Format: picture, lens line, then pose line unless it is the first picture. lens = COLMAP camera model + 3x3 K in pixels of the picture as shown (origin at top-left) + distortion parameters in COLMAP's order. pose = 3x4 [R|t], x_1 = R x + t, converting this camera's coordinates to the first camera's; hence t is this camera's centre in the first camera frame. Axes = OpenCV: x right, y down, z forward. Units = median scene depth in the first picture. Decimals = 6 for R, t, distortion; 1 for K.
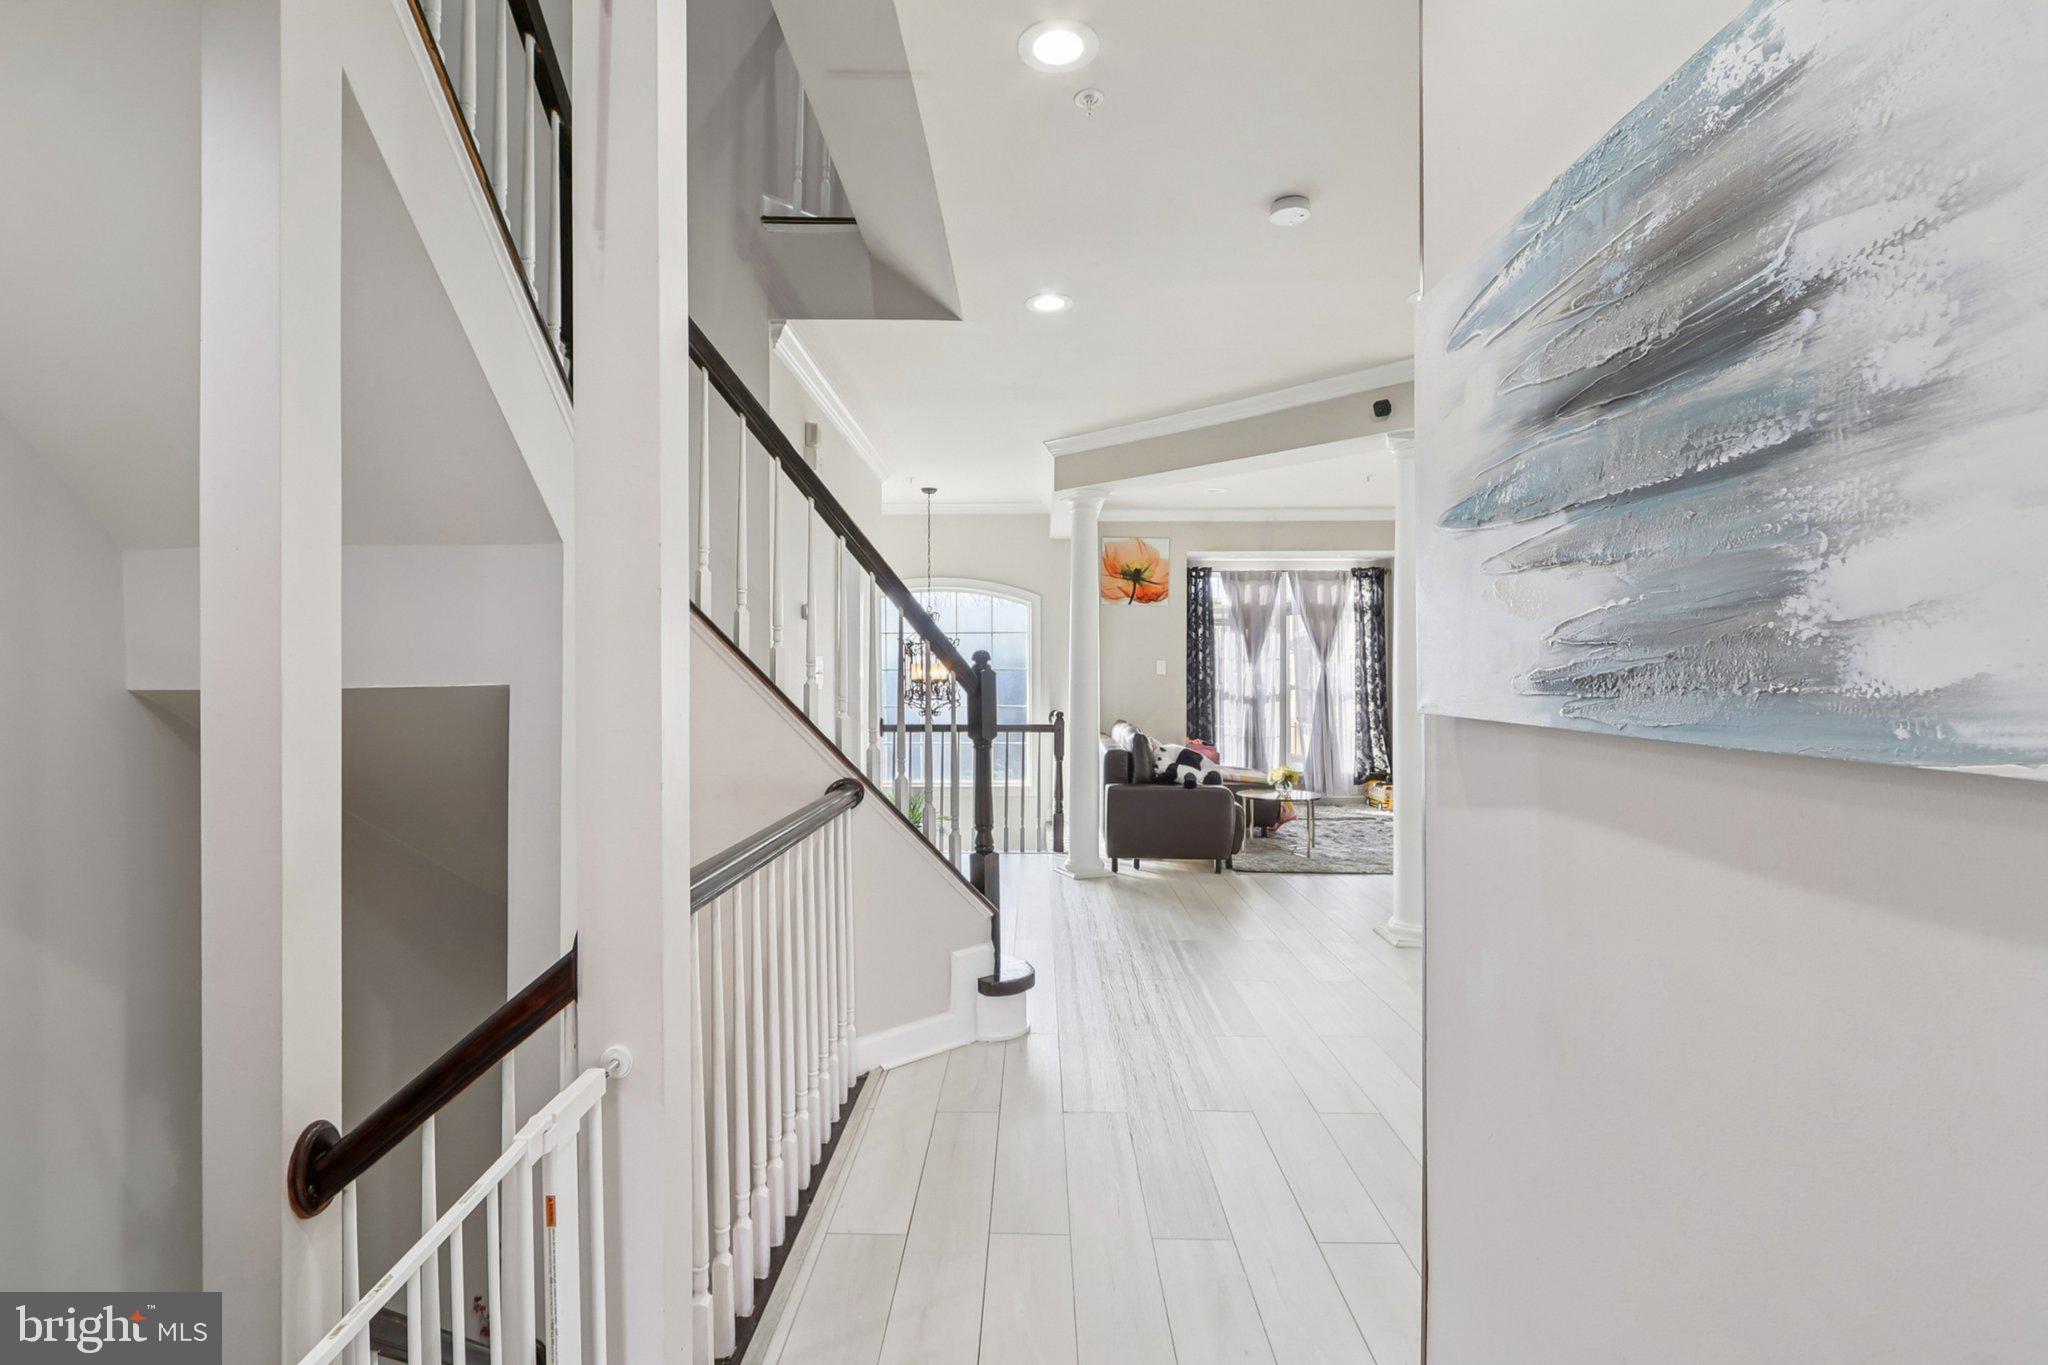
lens RADIAL K [[974.6, 0, 1048.0], [0, 974.6, 661.0], [0, 0, 1]] dist [-0.000858, -0.000373]
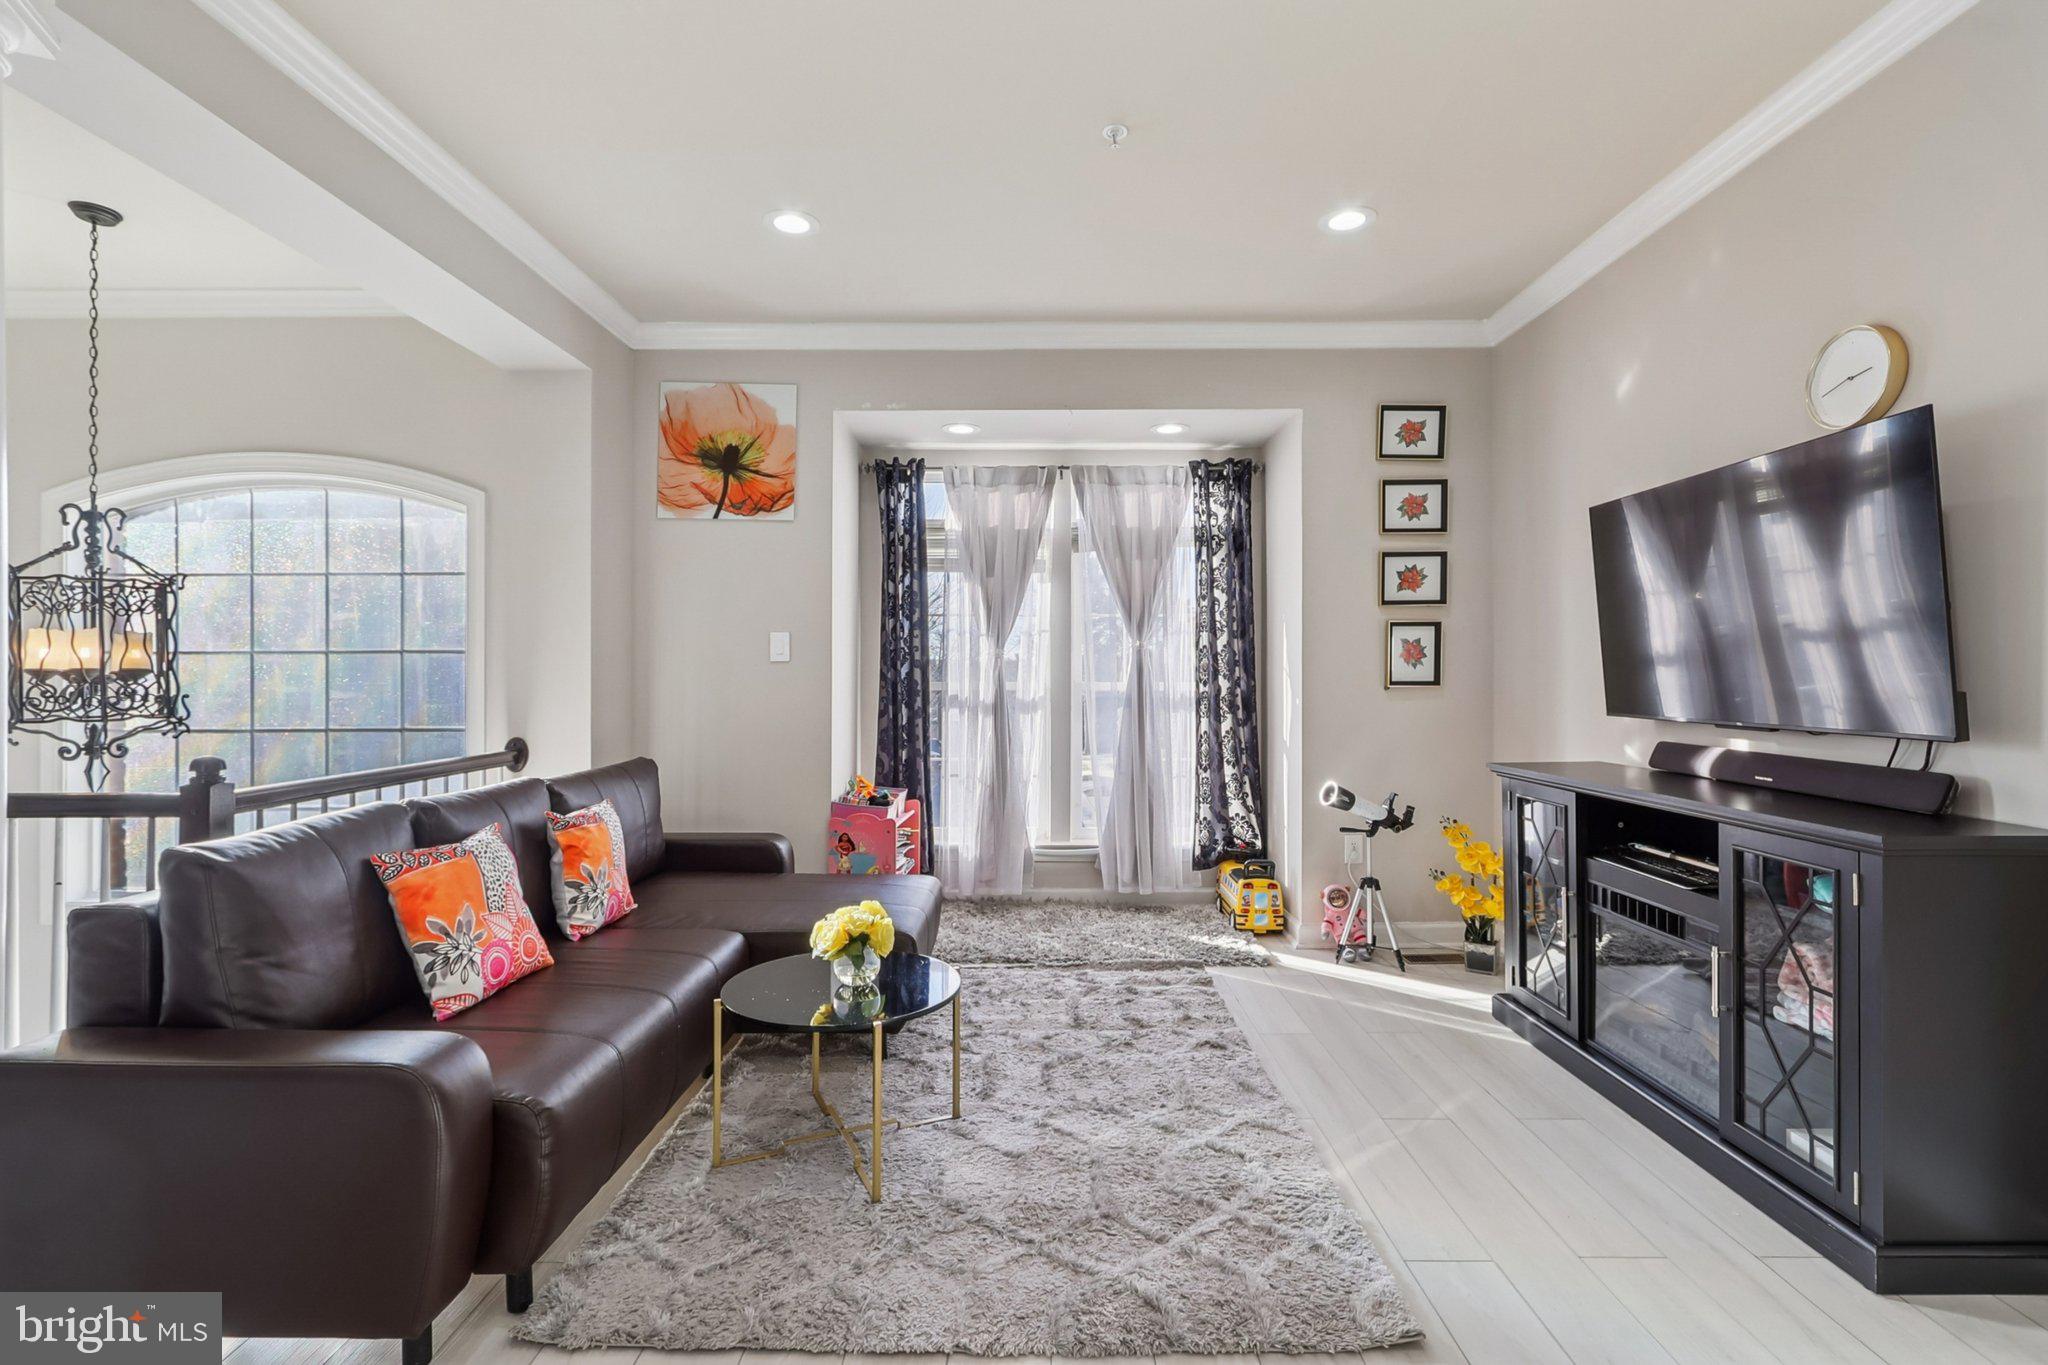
lens RADIAL K [[935.4, 0, 1025.5], [0, 935.4, 671.3], [0, 0, 1]] dist [0.000998, -0.000541]
pose [[0.999944, -0.001203, -0.010542, 0.227991], [0.001313, 0.999944, 0.010477, 0.013619], [0.010529, -0.010490, 0.999890, 0.491446]]
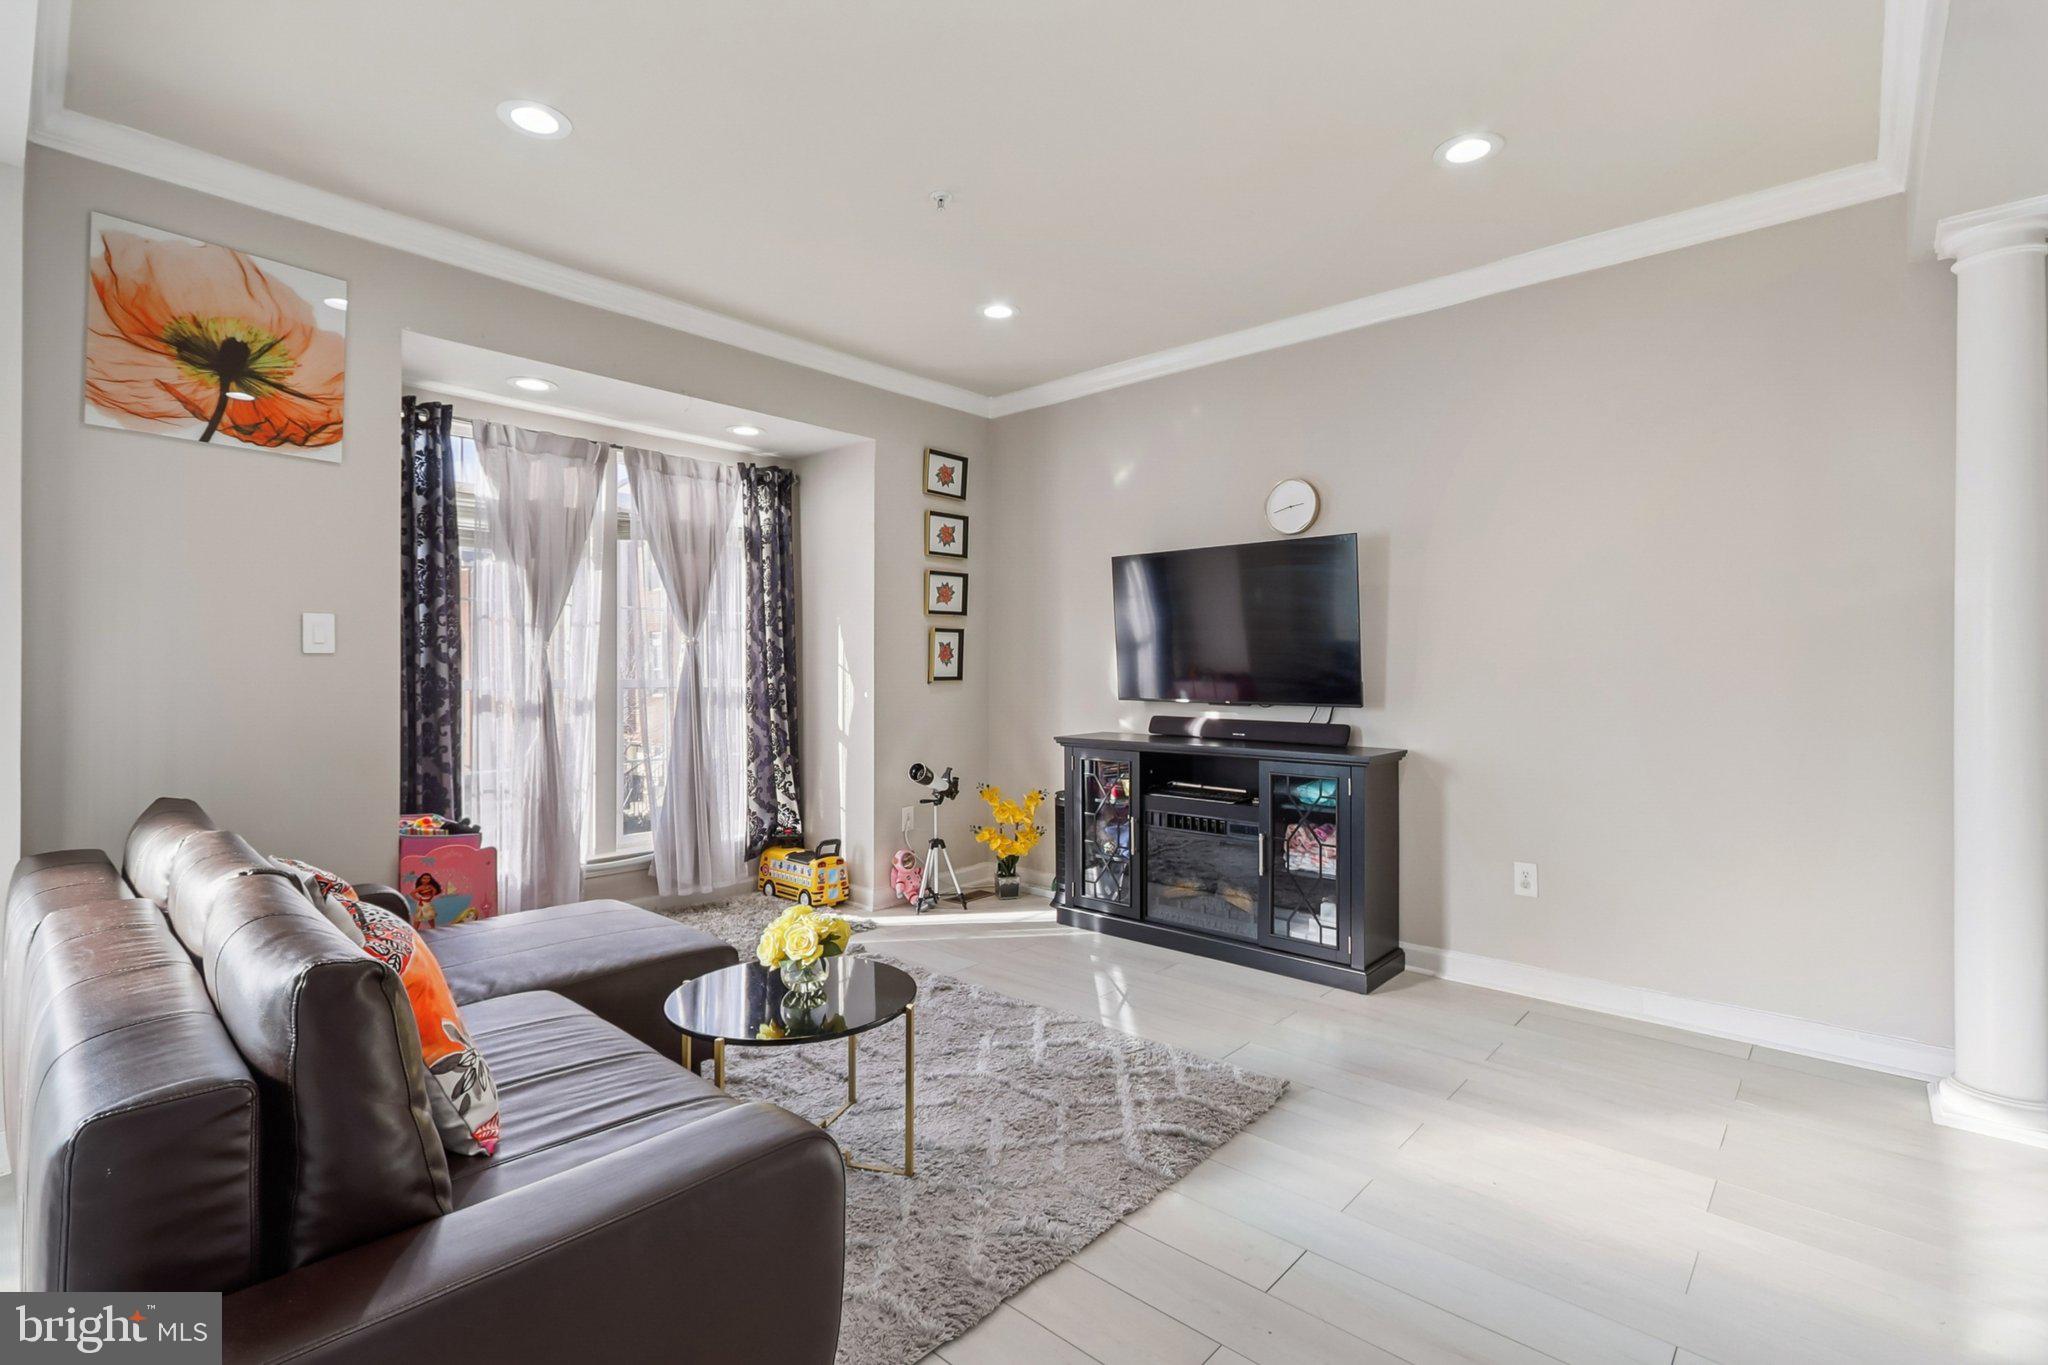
lens RADIAL K [[928.3, 0, 1013.1], [0, 928.3, 670.4], [0, 0, 1]] dist [0.000669, -0.001140]
pose [[0.681510, -0.000263, 0.731808, 0.036958], [-0.010336, 0.999897, 0.009984, 0.013683], [-0.731735, -0.014368, 0.681437, 0.538260]]
